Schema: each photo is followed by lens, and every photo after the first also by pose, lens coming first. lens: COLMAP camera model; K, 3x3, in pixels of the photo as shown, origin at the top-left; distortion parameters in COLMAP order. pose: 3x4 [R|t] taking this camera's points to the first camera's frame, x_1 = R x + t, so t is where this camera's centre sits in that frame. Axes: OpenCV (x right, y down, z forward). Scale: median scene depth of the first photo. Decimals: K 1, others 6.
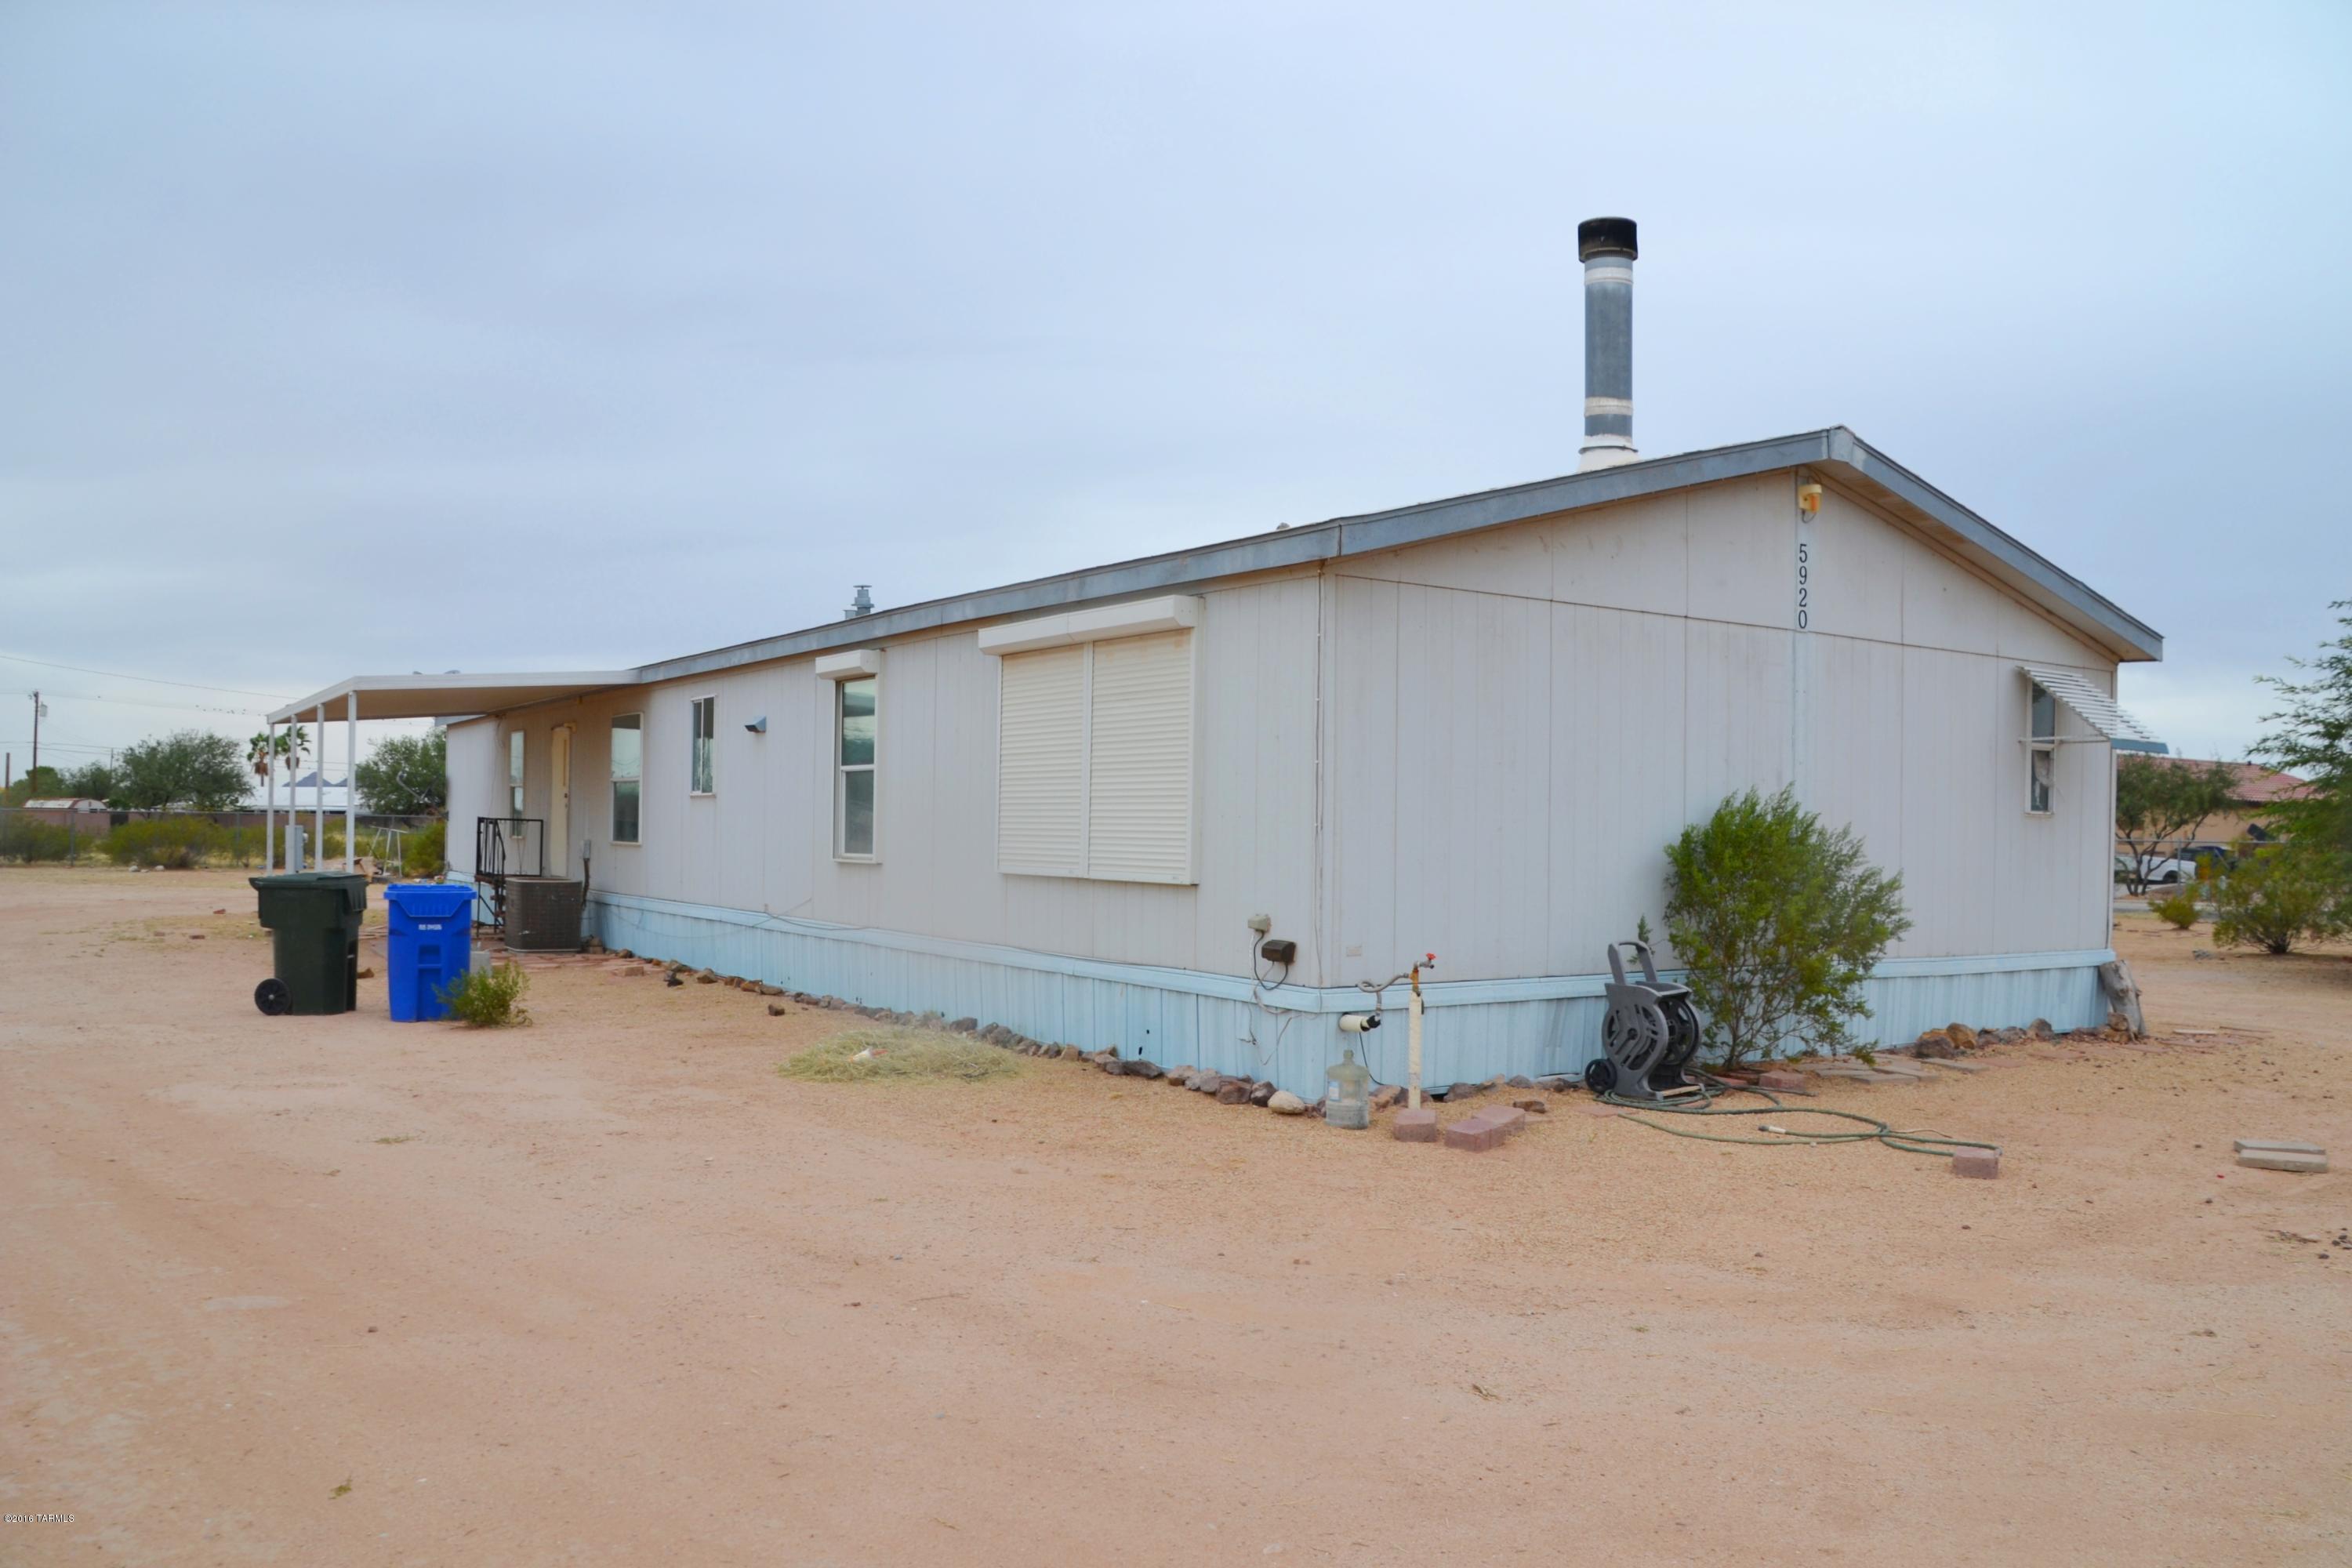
lens RADIAL K [[1834.6, 0, 1176.0], [0, 1834.6, 784.0], [0, 0, 1]] dist [-0.077713, 0.073512]
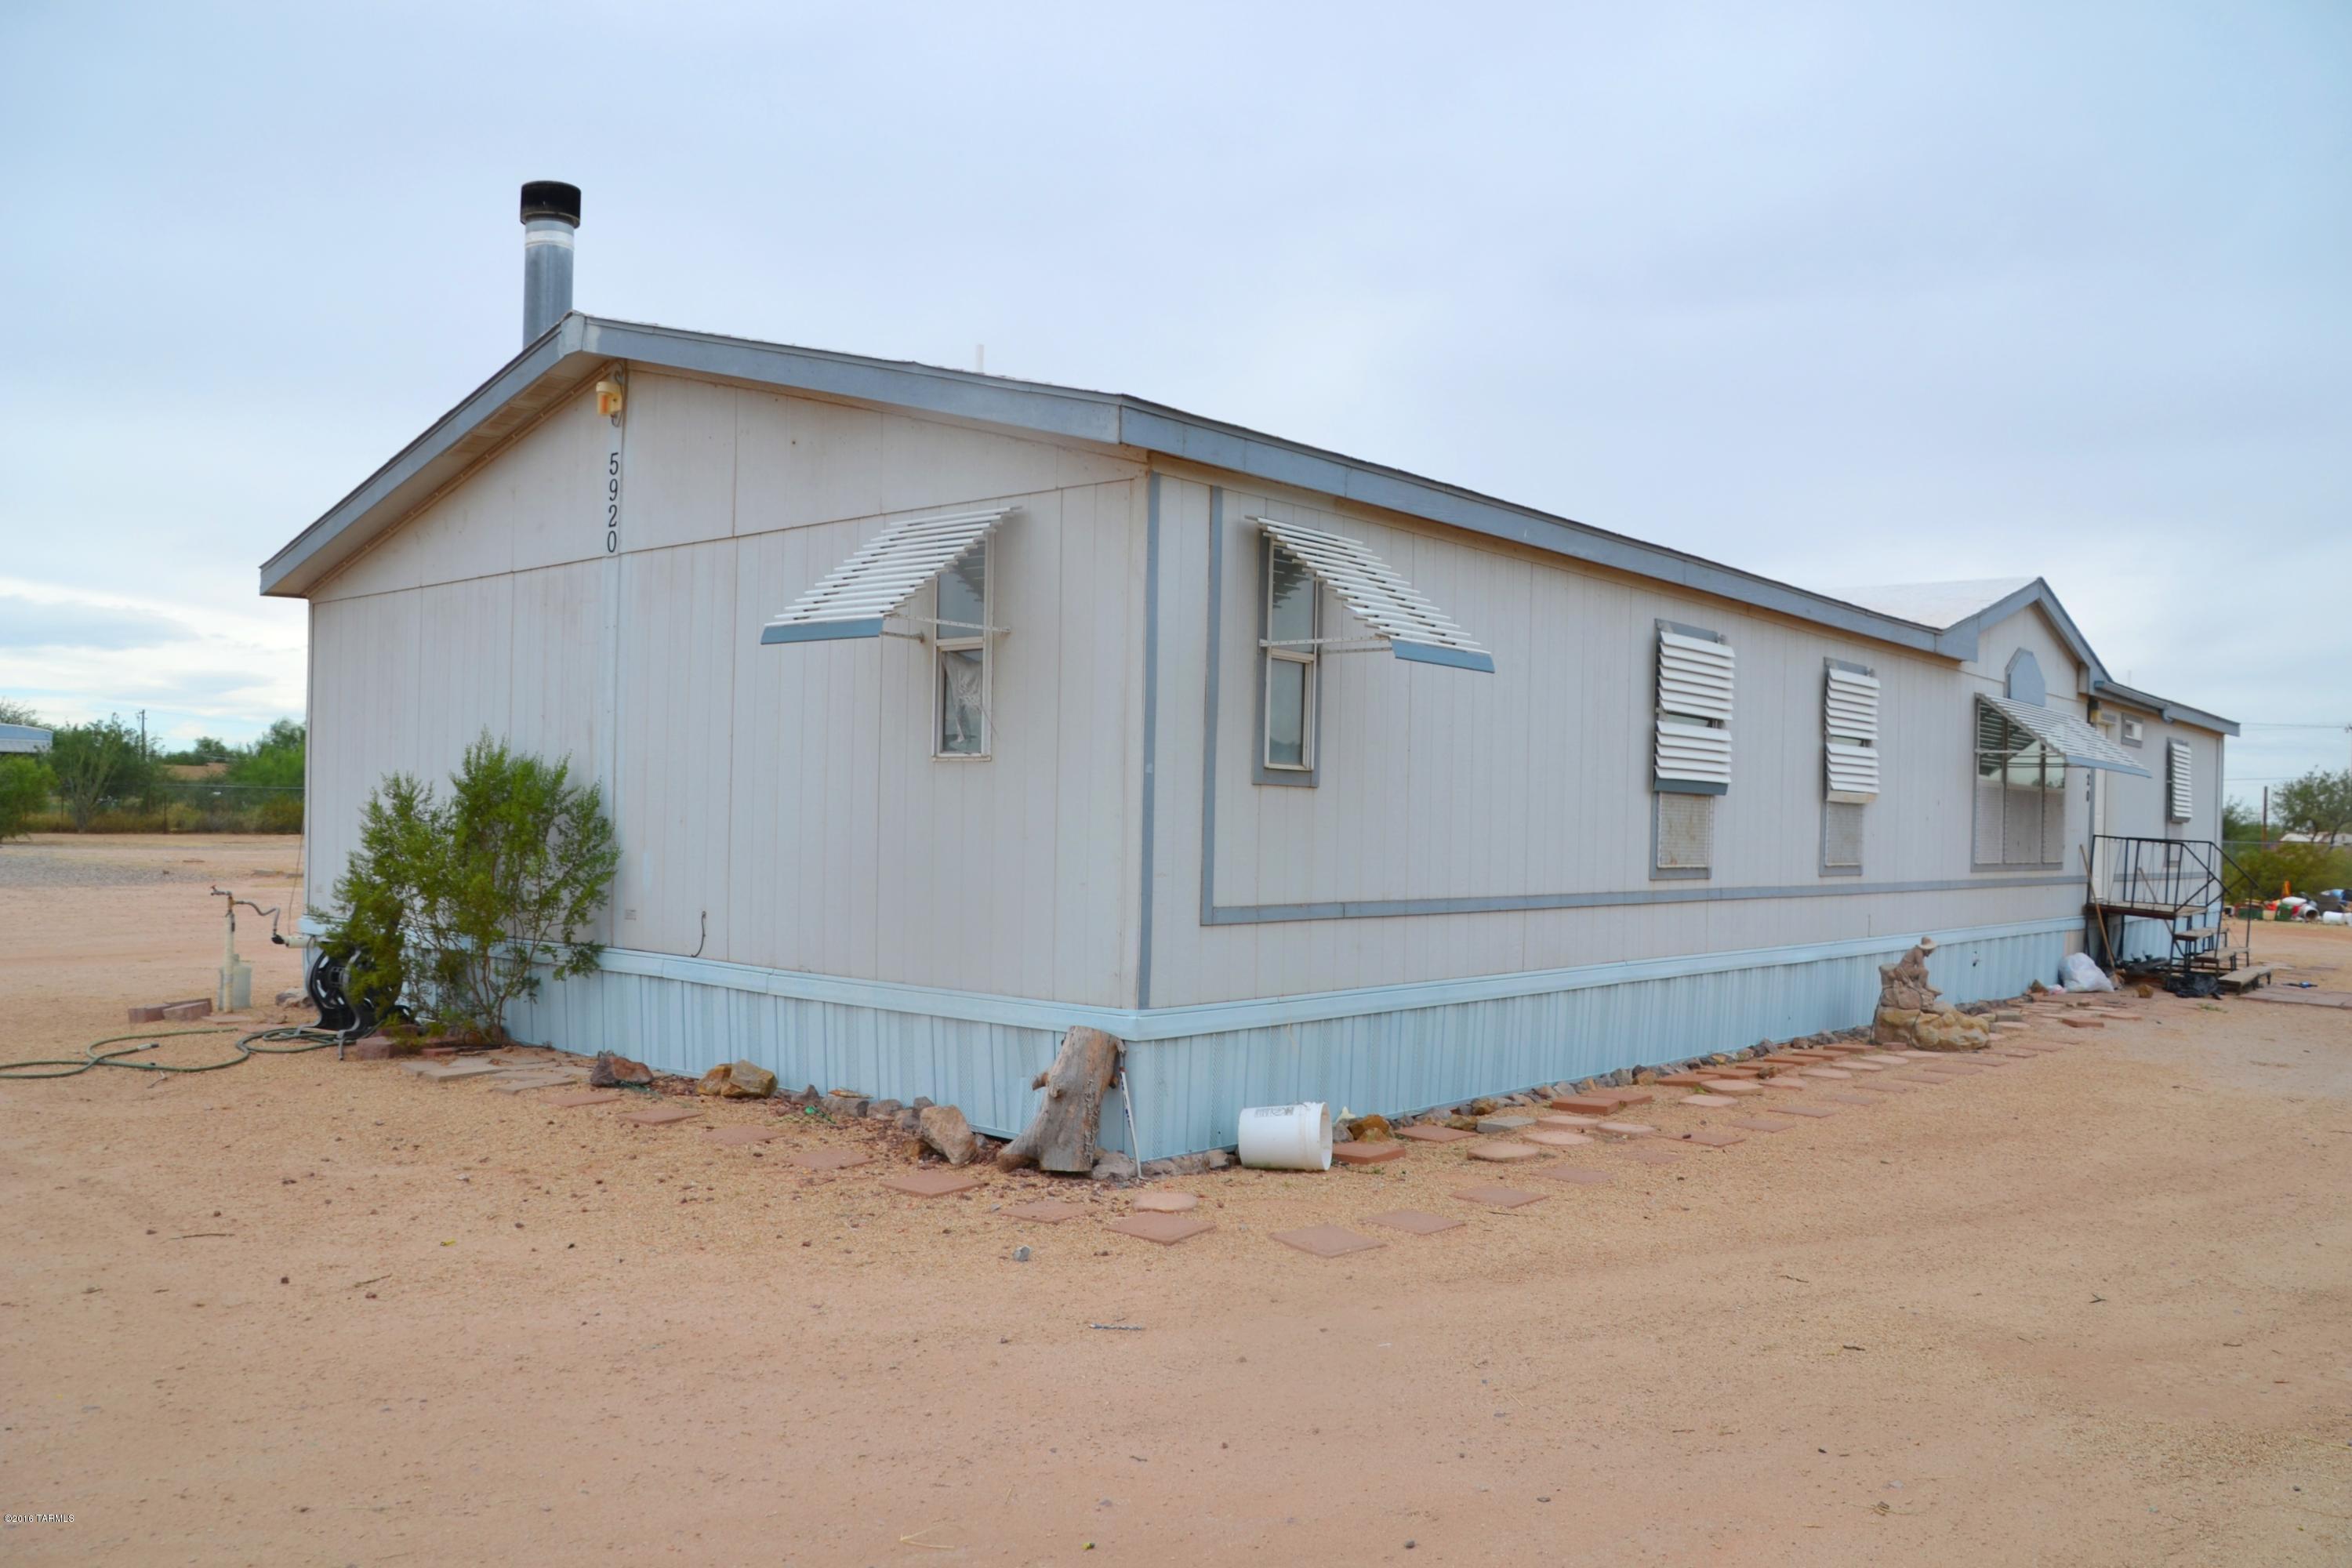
lens RADIAL K [[1834.6, 0, 1176.0], [0, 1834.6, 784.0], [0, 0, 1]] dist [-0.077713, 0.073512]
pose [[0.232302, -0.033268, -0.972075, 1.110781], [0.008610, 0.999446, -0.032147, 0.046951], [0.972606, -0.000902, 0.232459, 0.958273]]
